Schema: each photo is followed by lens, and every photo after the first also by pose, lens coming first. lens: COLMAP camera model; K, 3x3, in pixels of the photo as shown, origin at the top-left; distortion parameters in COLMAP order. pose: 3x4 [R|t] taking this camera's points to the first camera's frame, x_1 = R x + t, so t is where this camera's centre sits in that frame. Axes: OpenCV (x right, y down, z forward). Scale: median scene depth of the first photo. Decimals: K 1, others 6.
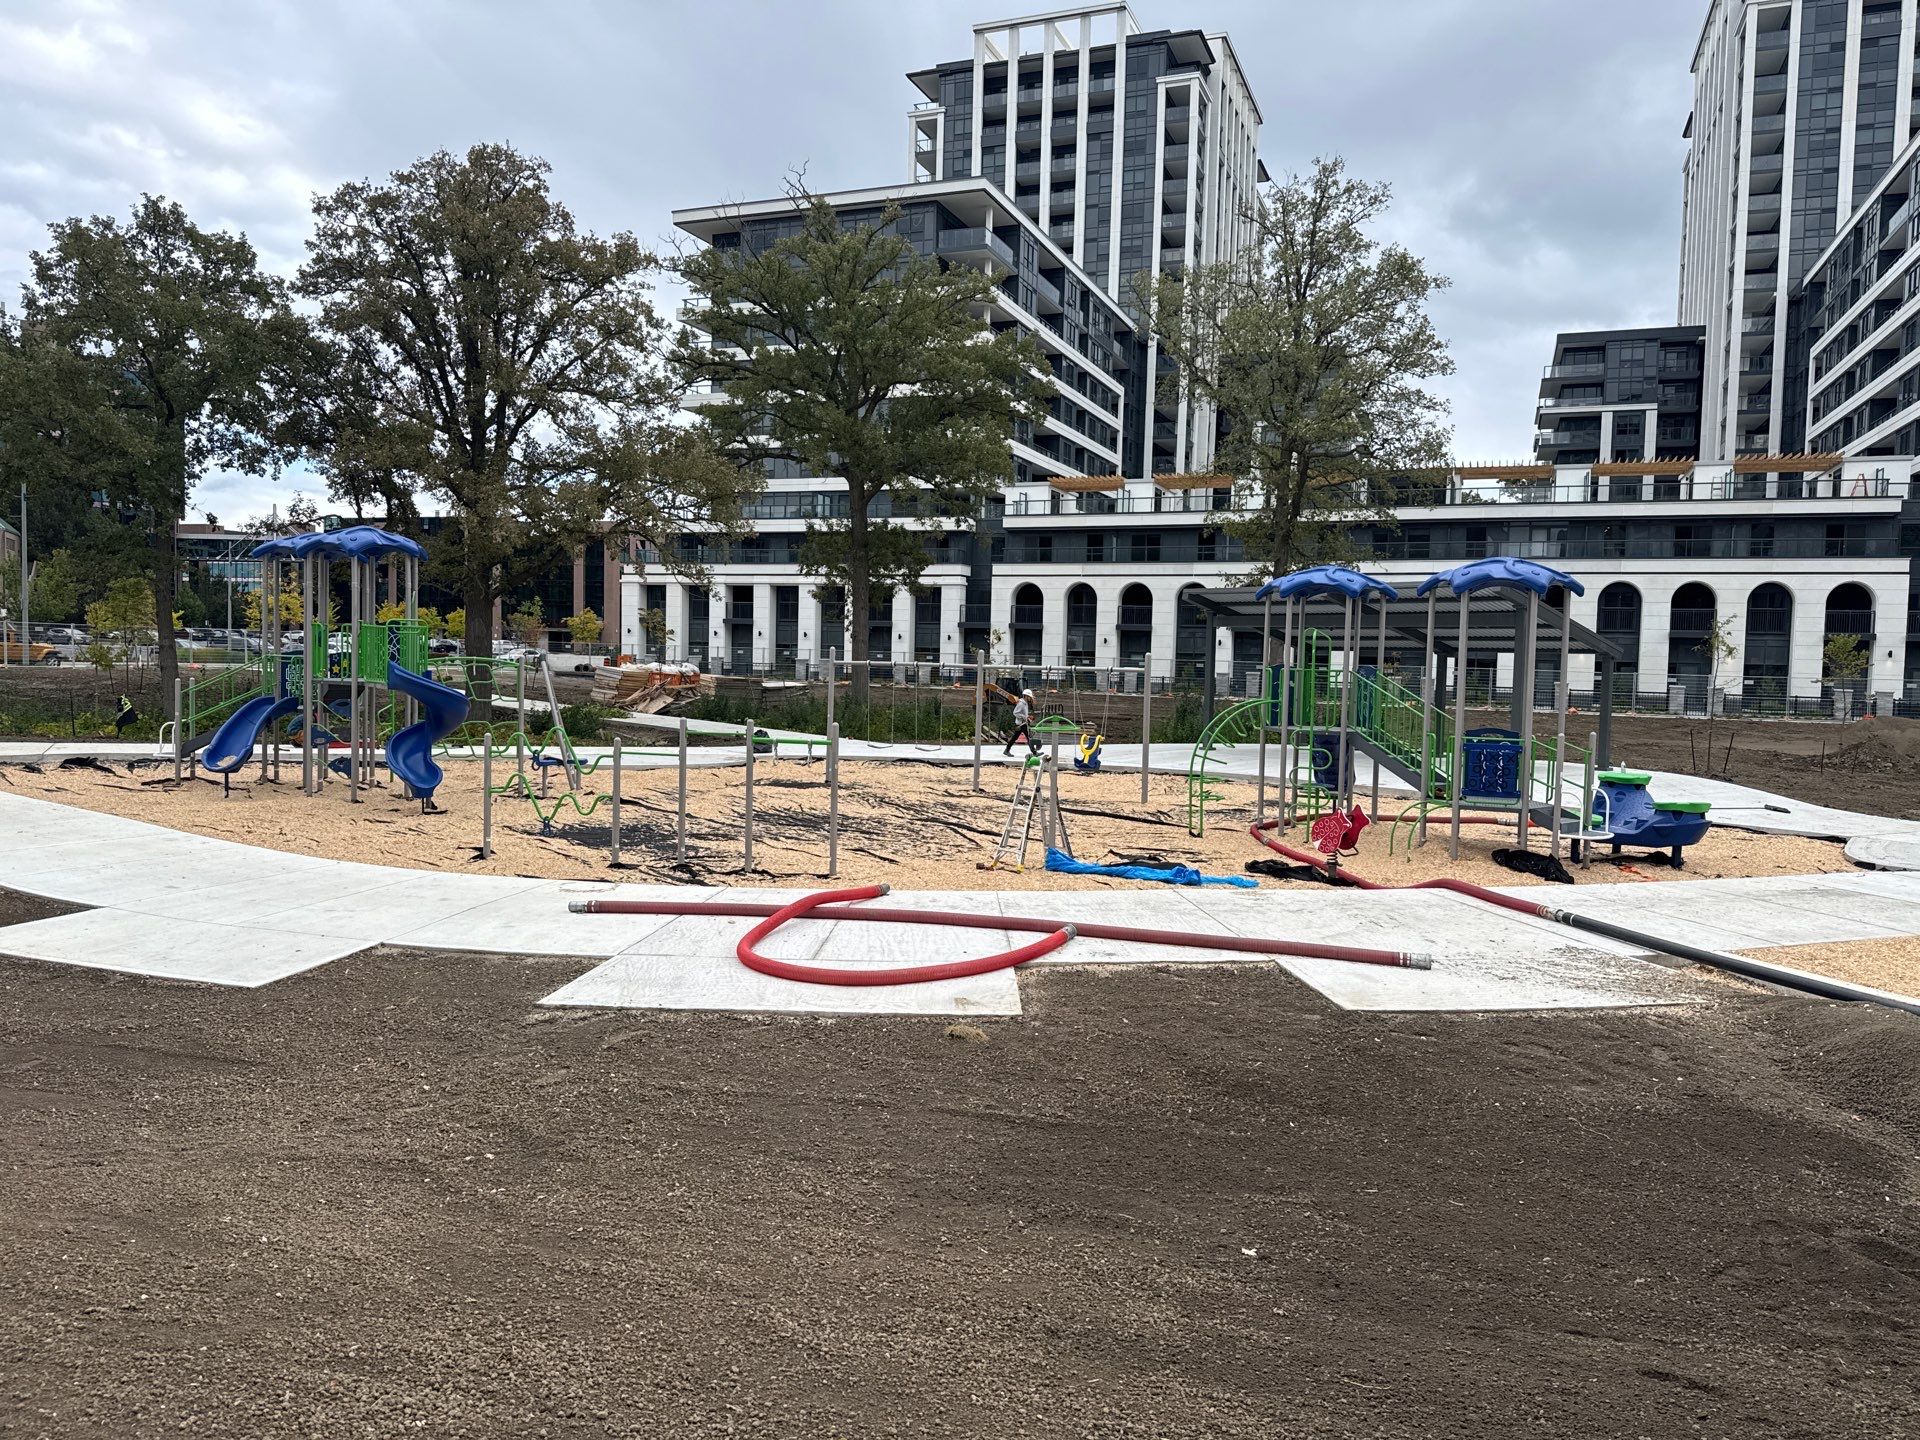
lens RADIAL K [[1344.7, 0, 953.4], [0, 1344.7, 727.8], [0, 0, 1]] dist [0.092995, -0.108810]
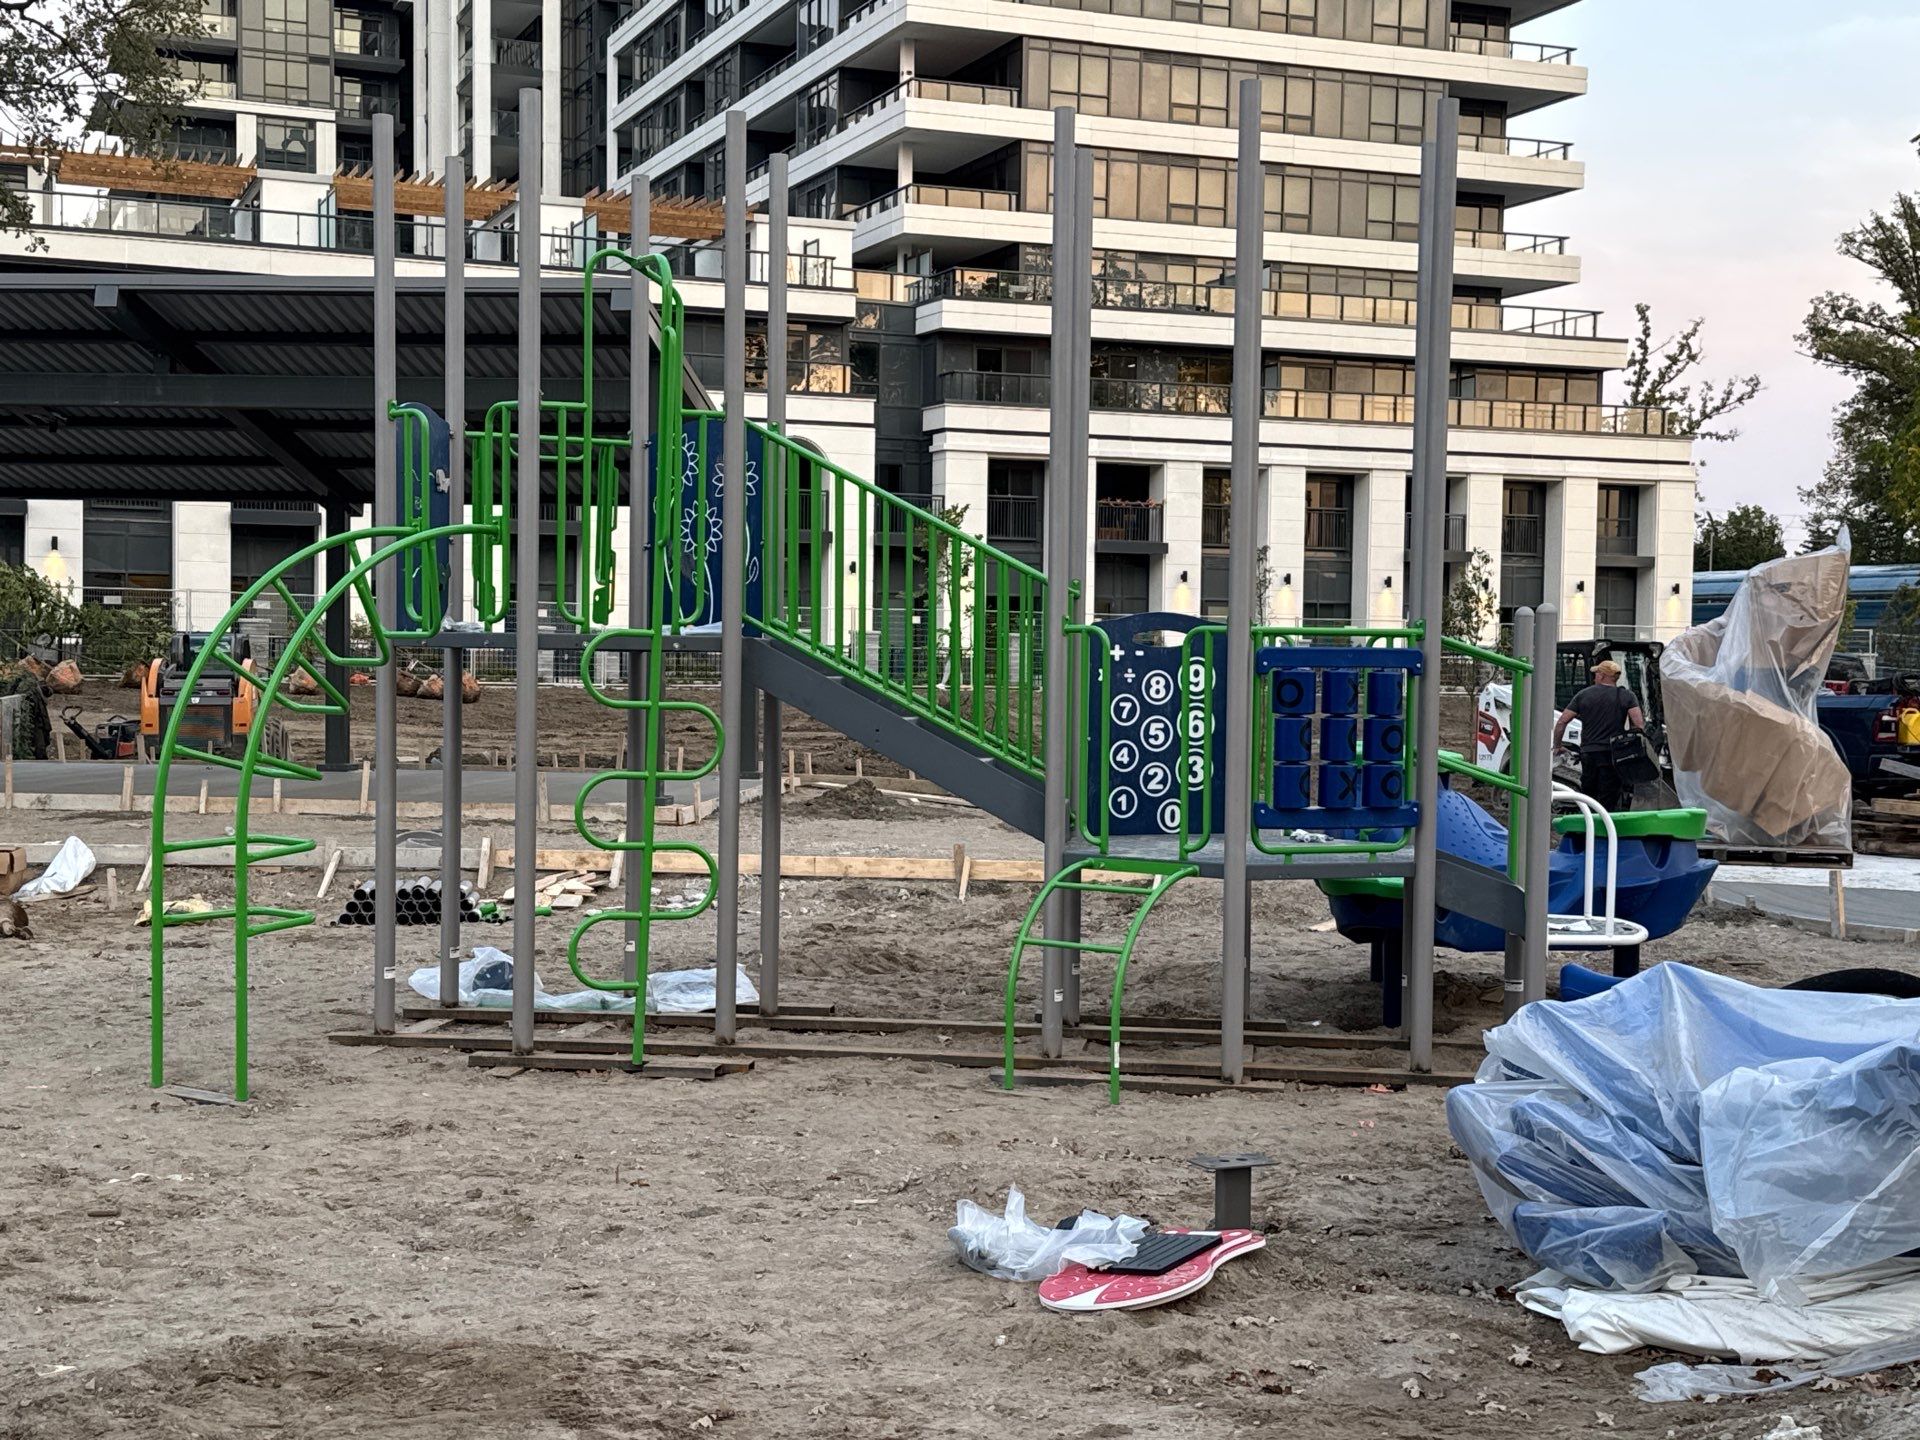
lens RADIAL K [[2551.9, 0, 953.3], [0, 2551.9, 818.1], [0, 0, 1]] dist [-0.005769, 0.553984]
pose [[0.726457, -0.057112, 0.684834, -0.019631], [0.038741, 0.998359, 0.042162, 0.007388], [-0.686119, -0.004098, 0.727478, 0.253366]]
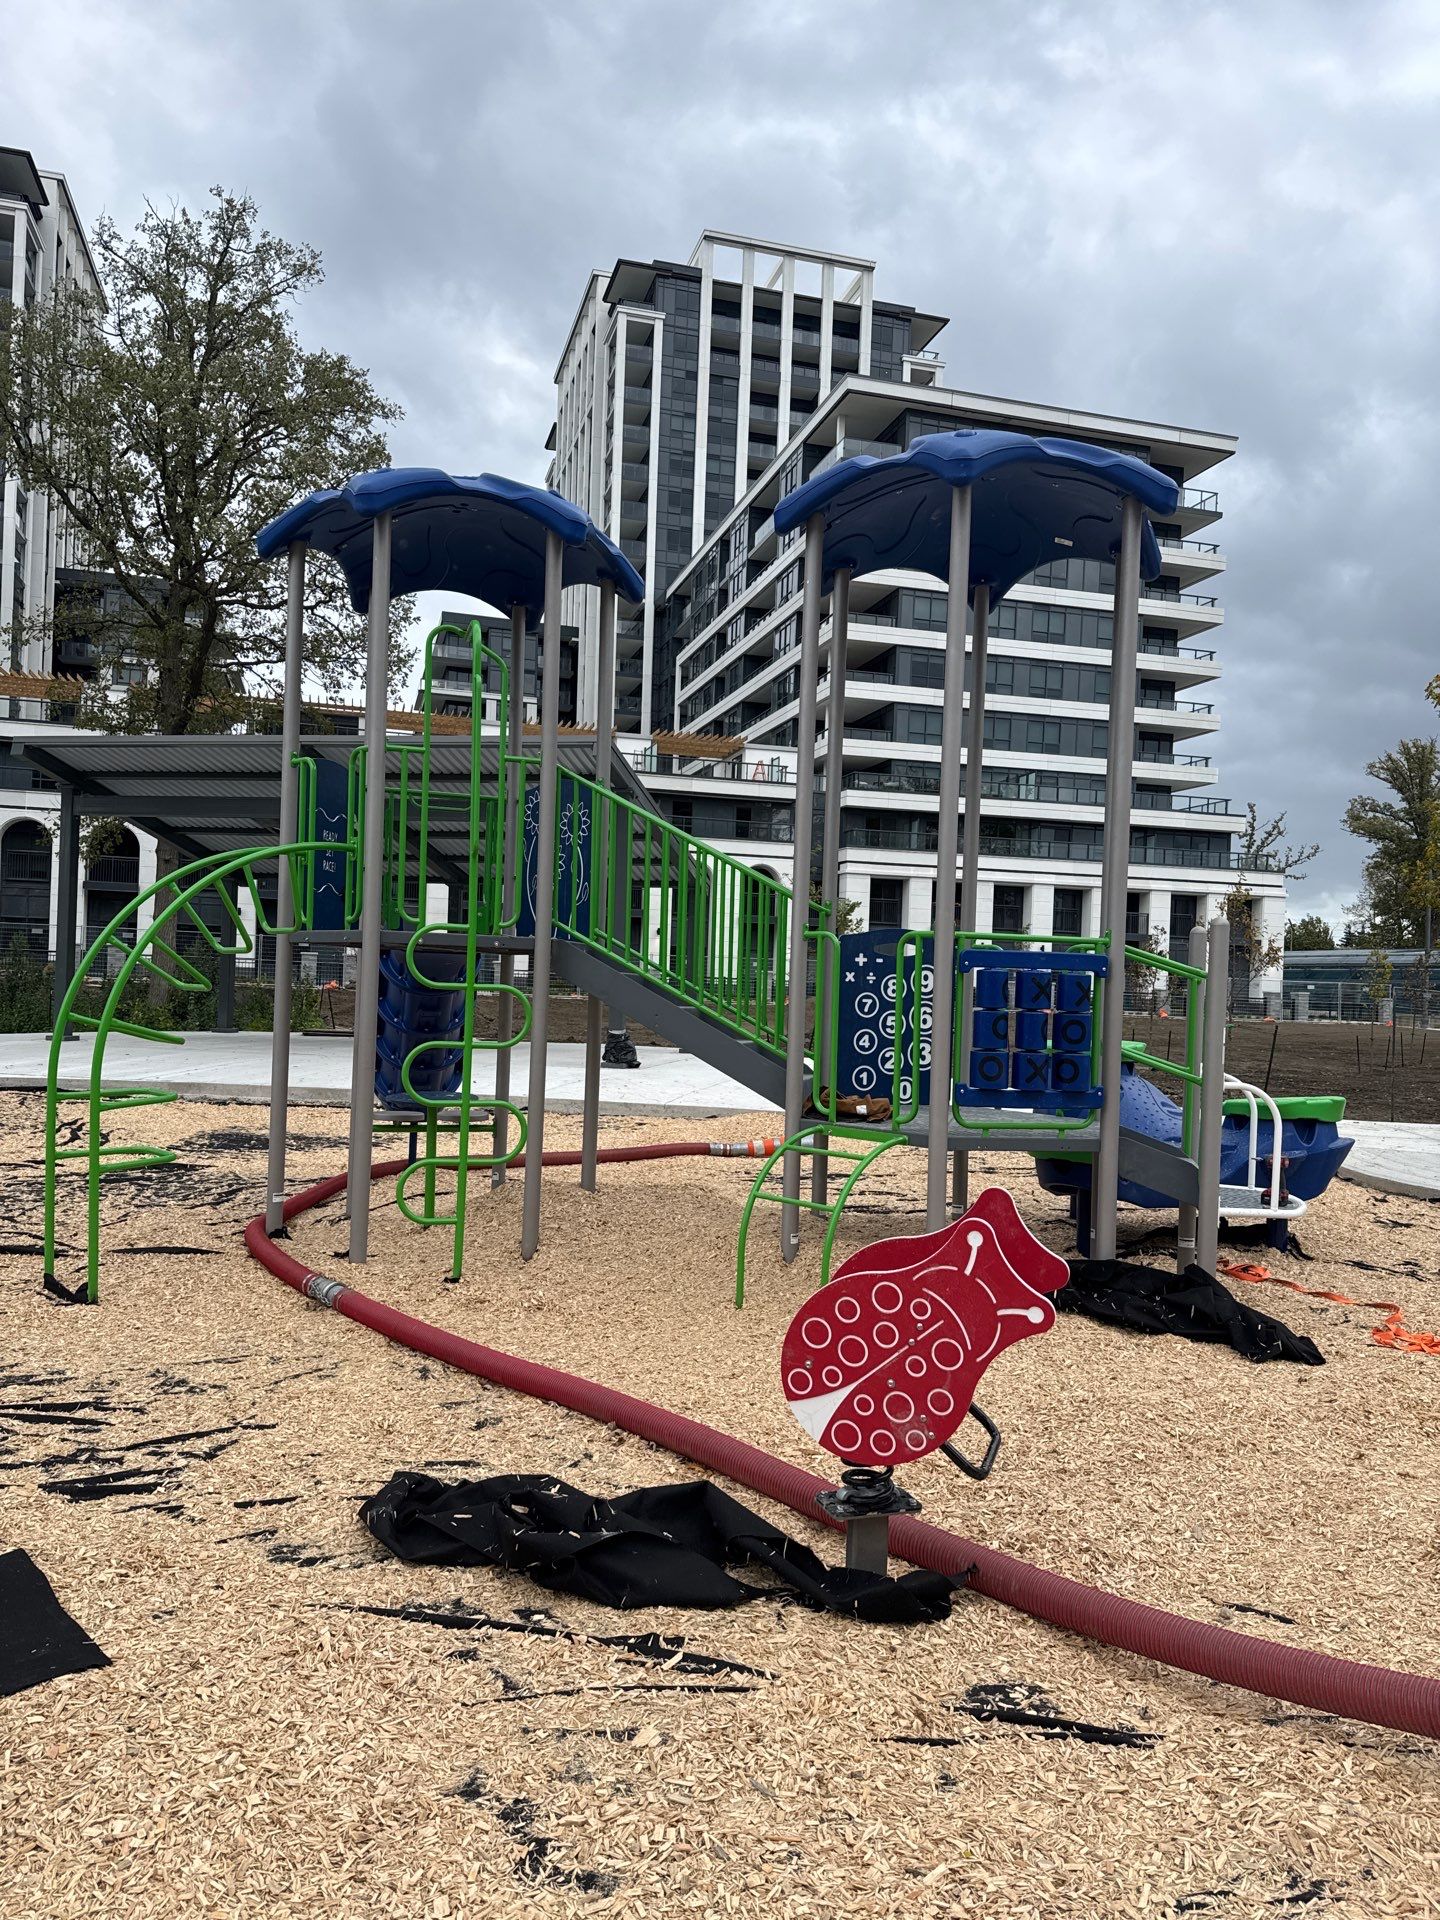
lens RADIAL K [[1344.7, 0, 722.6], [0, 1344.7, 993.5], [0, 0, 1]] dist [0.092995, -0.108810]
pose [[0.795647, 0.000245, 0.605761, 0.048623], [0.016788, 0.999607, -0.022454, 0.009998], [-0.605528, 0.028035, 0.795330, 0.301503]]
